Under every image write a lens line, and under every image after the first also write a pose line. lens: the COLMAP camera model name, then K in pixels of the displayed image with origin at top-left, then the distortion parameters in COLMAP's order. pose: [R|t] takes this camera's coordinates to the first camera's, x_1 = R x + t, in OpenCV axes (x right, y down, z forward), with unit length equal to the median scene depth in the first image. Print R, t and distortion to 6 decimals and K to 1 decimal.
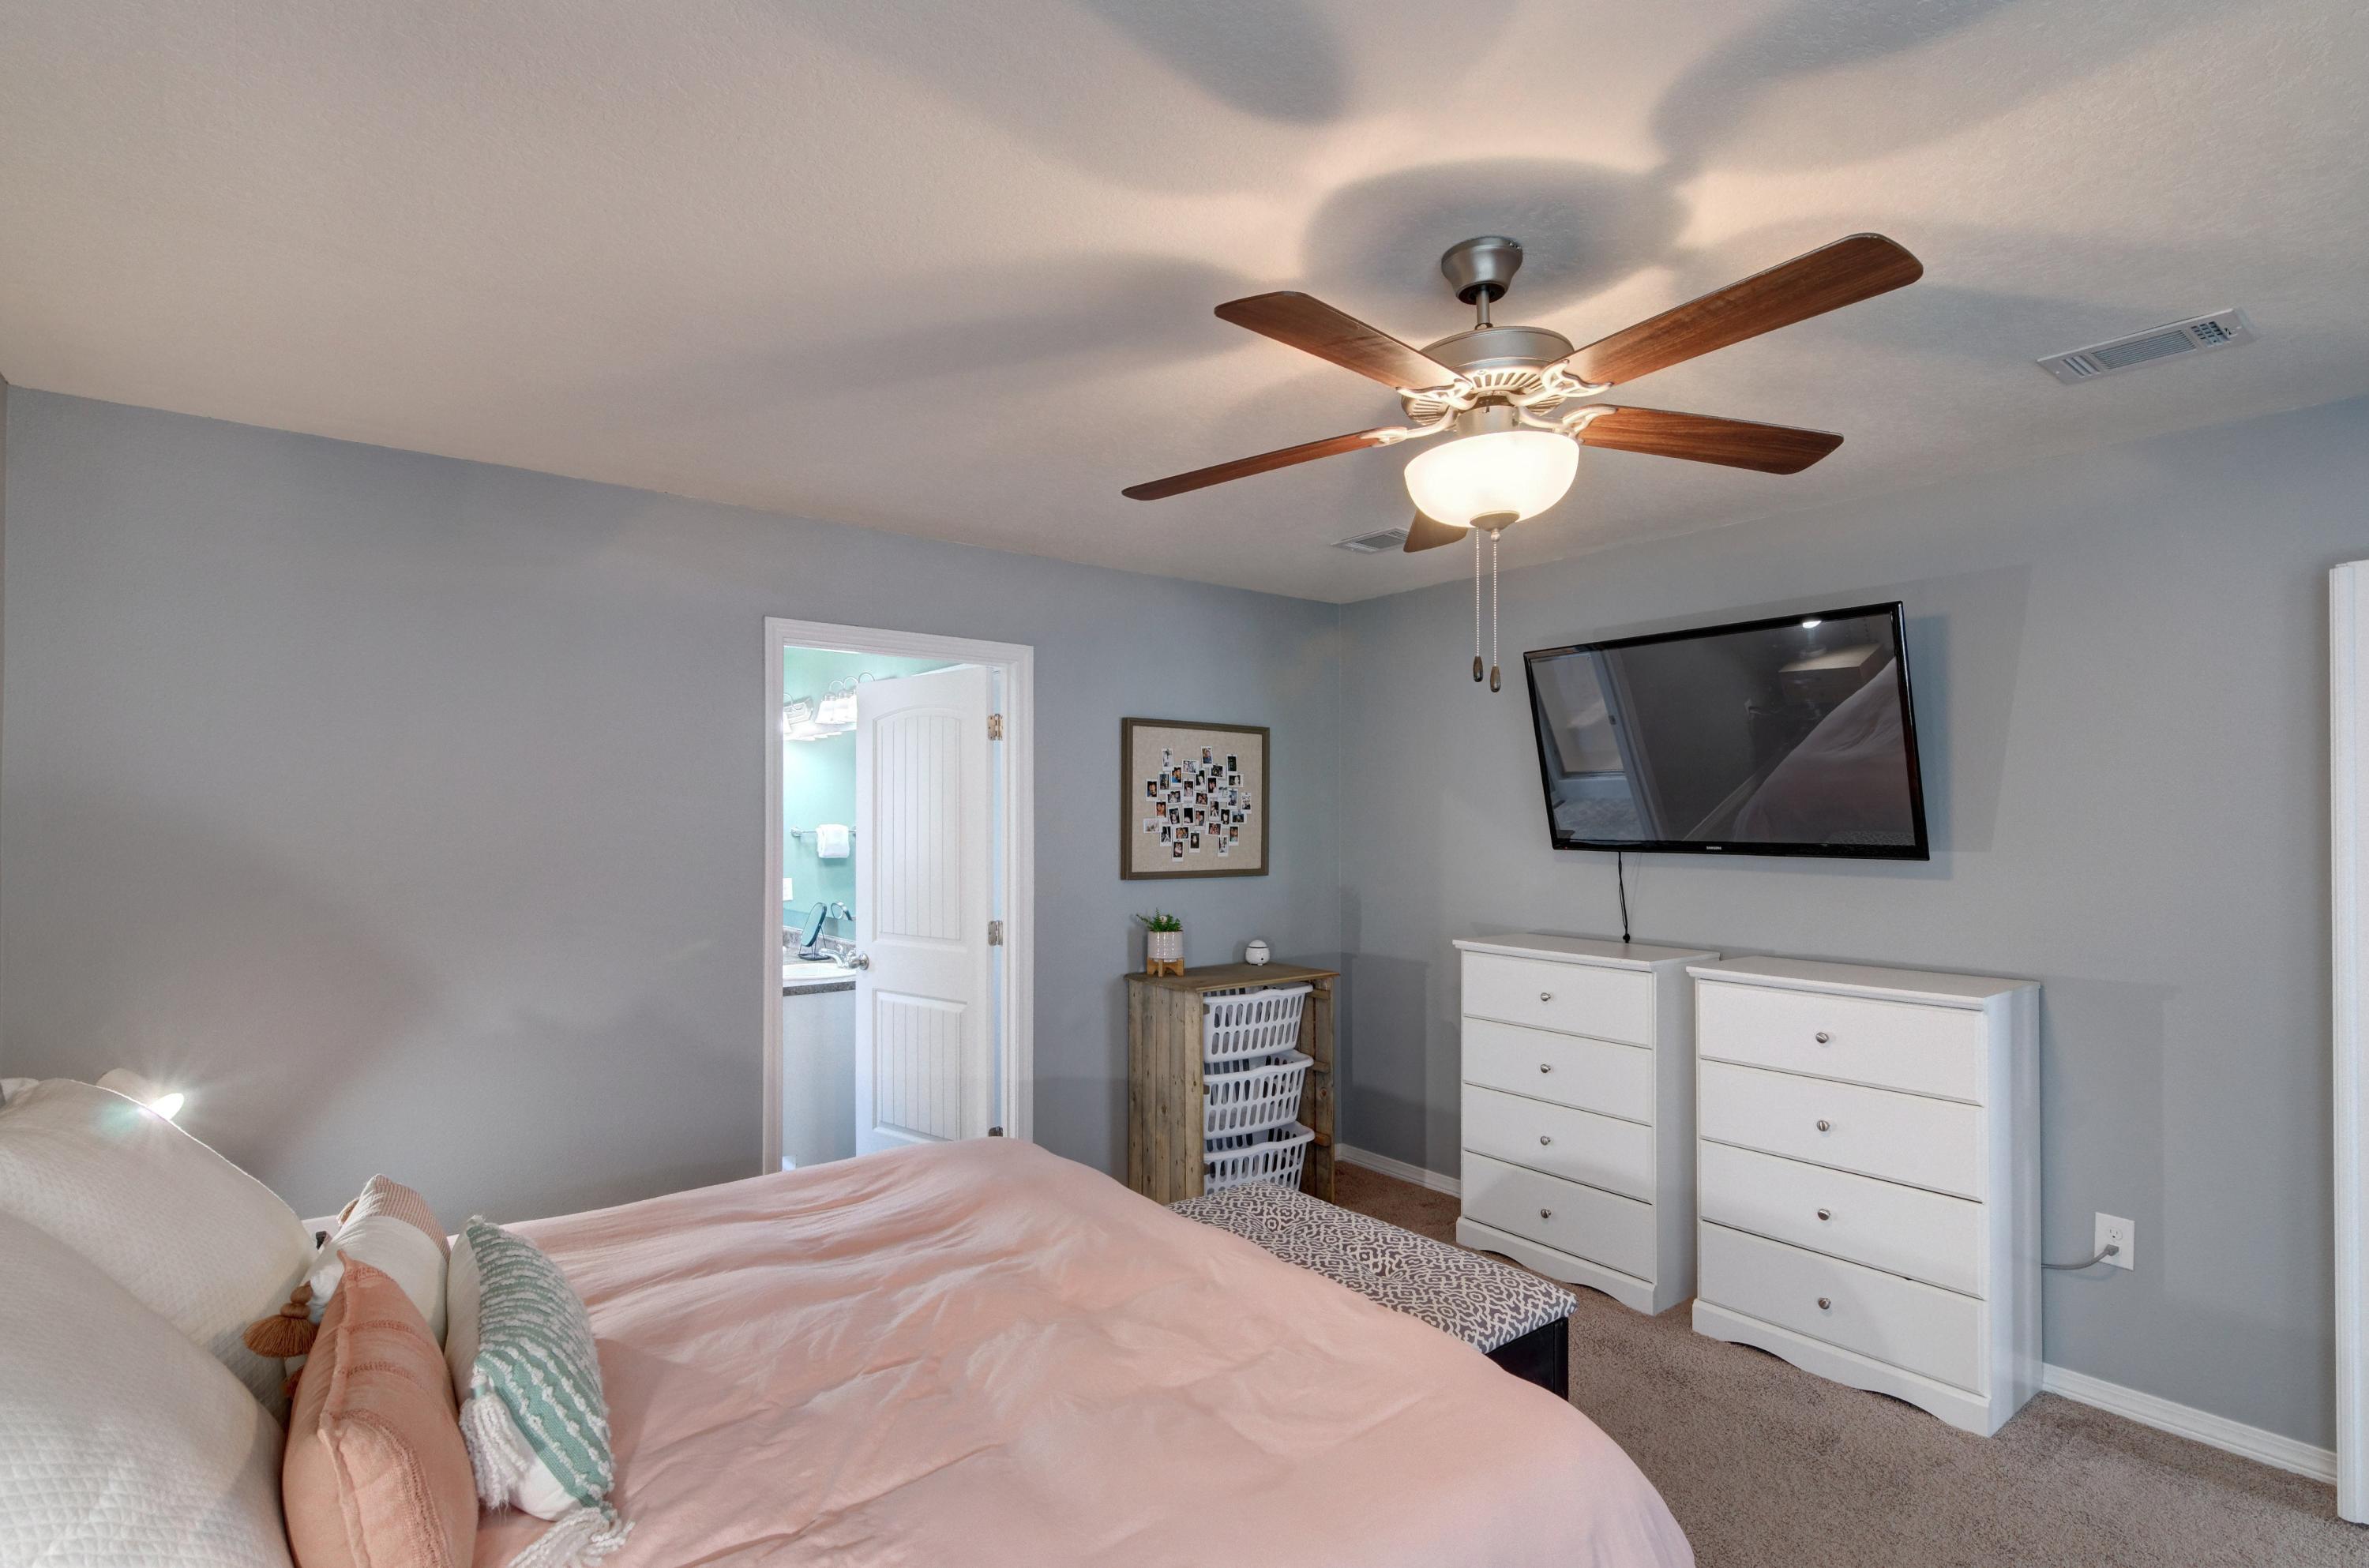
lens RADIAL K [[1144.7, 0, 1194.4], [0, 1144.7, 797.1], [0, 0, 1]] dist [0.003418, 0.000083]
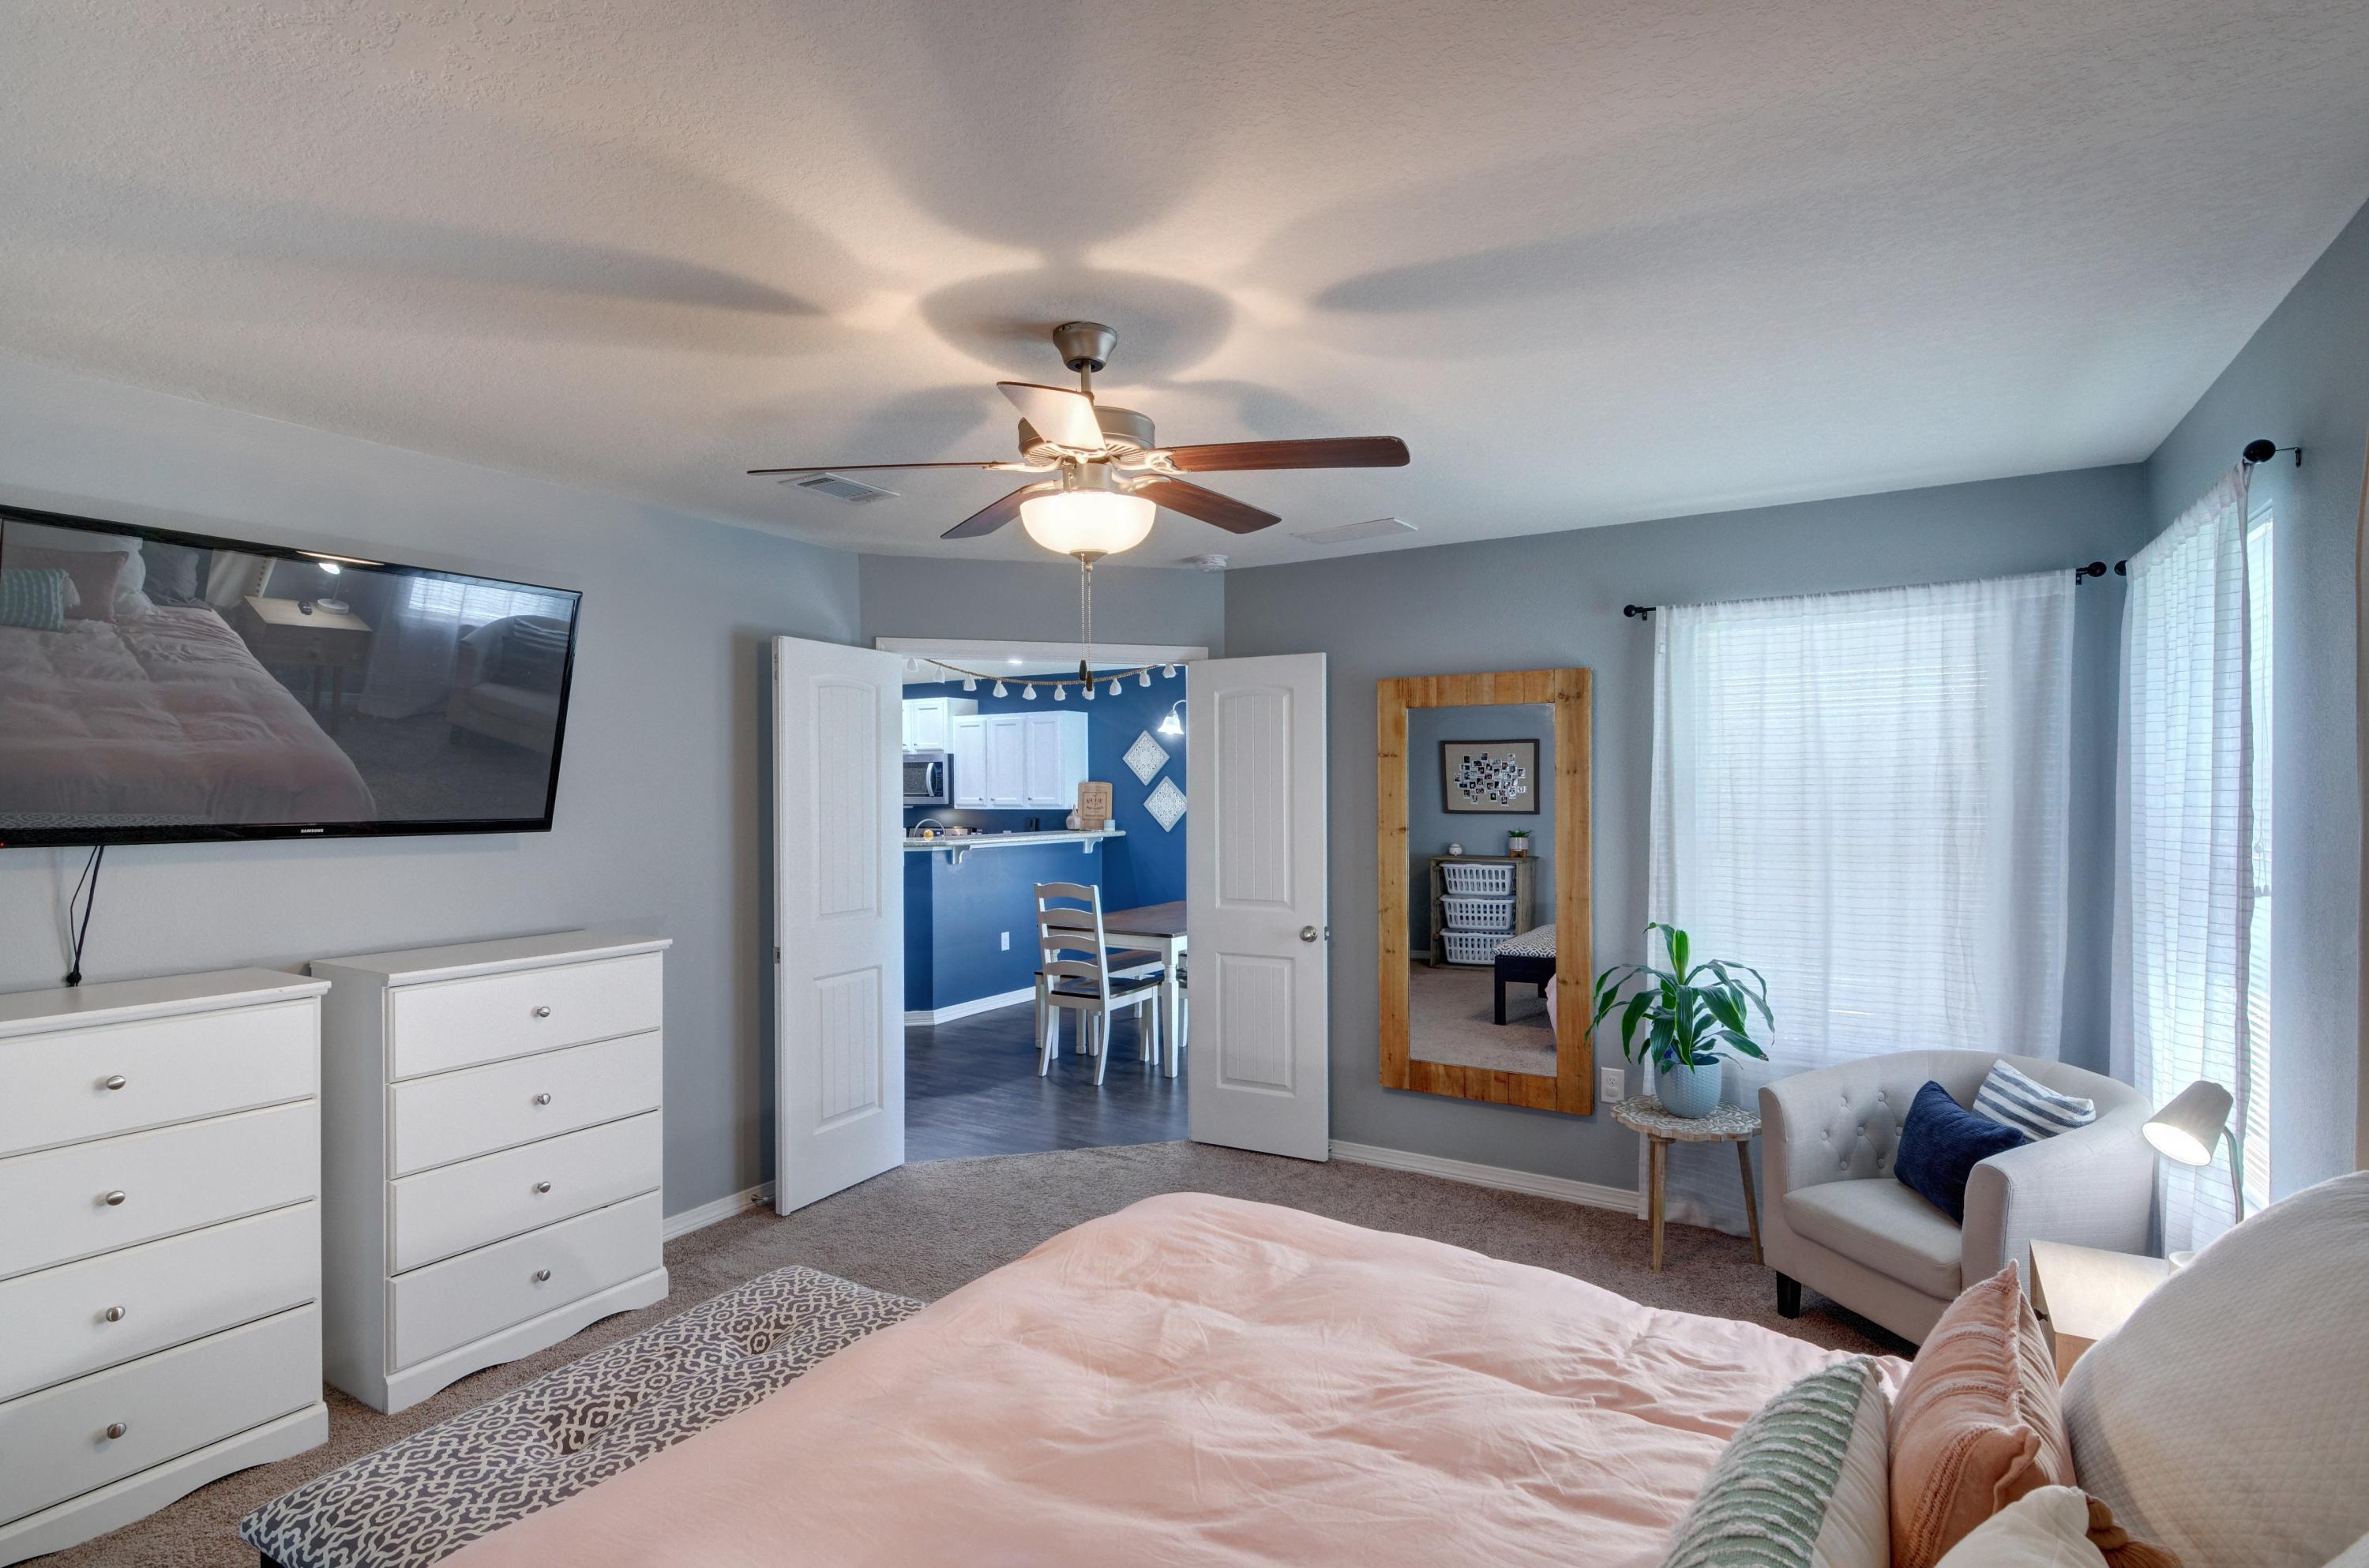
lens RADIAL K [[1127.0, 0, 1189.5], [0, 1127.0, 790.6], [0, 0, 1]] dist [0.001056, -0.000405]
pose [[-0.362197, 0.004410, 0.932091, -0.402132], [-0.013703, 0.999856, -0.010055, 0.012503], [-0.932001, -0.016414, -0.362084, 0.580001]]
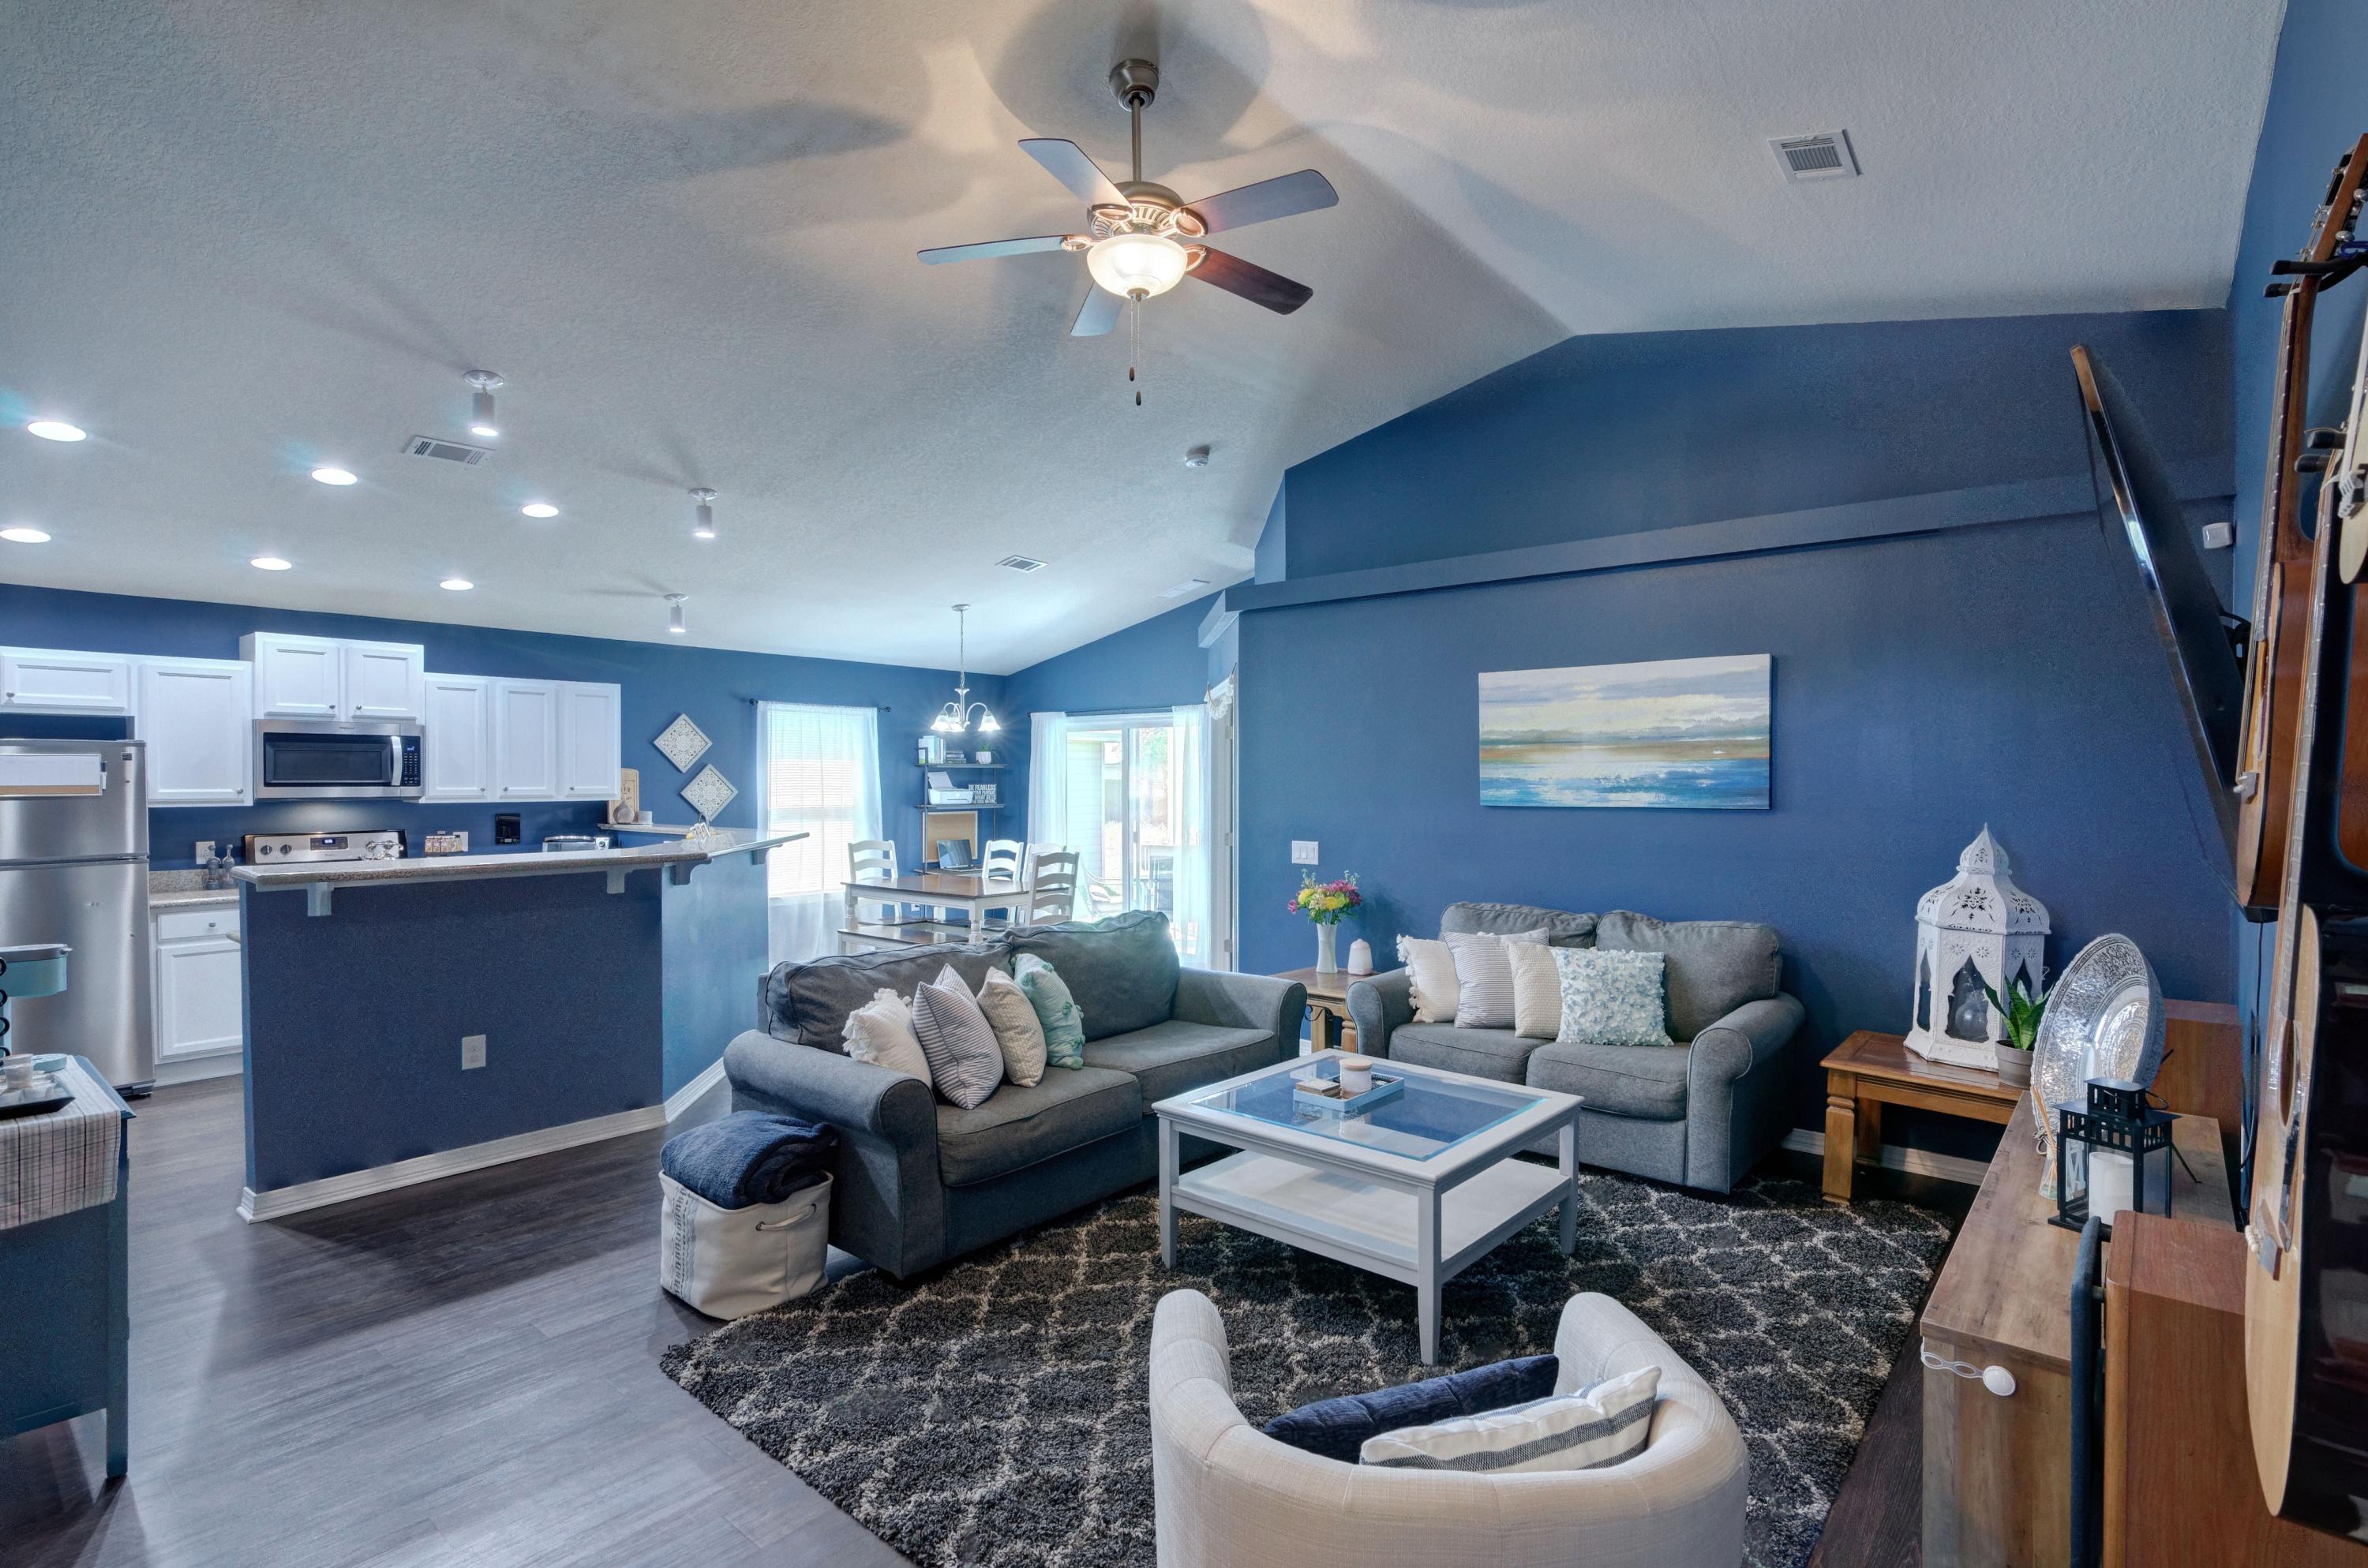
lens RADIAL K [[1126.5, 0, 1189.0], [0, 1126.5, 790.6], [0, 0, 1]] dist [0.001056, -0.000405]
pose [[-0.976635, 0.003859, -0.214872, 1.071675], [0.005615, 0.999956, -0.007561, 0.032110], [0.214834, -0.008591, -0.976613, 1.922351]]
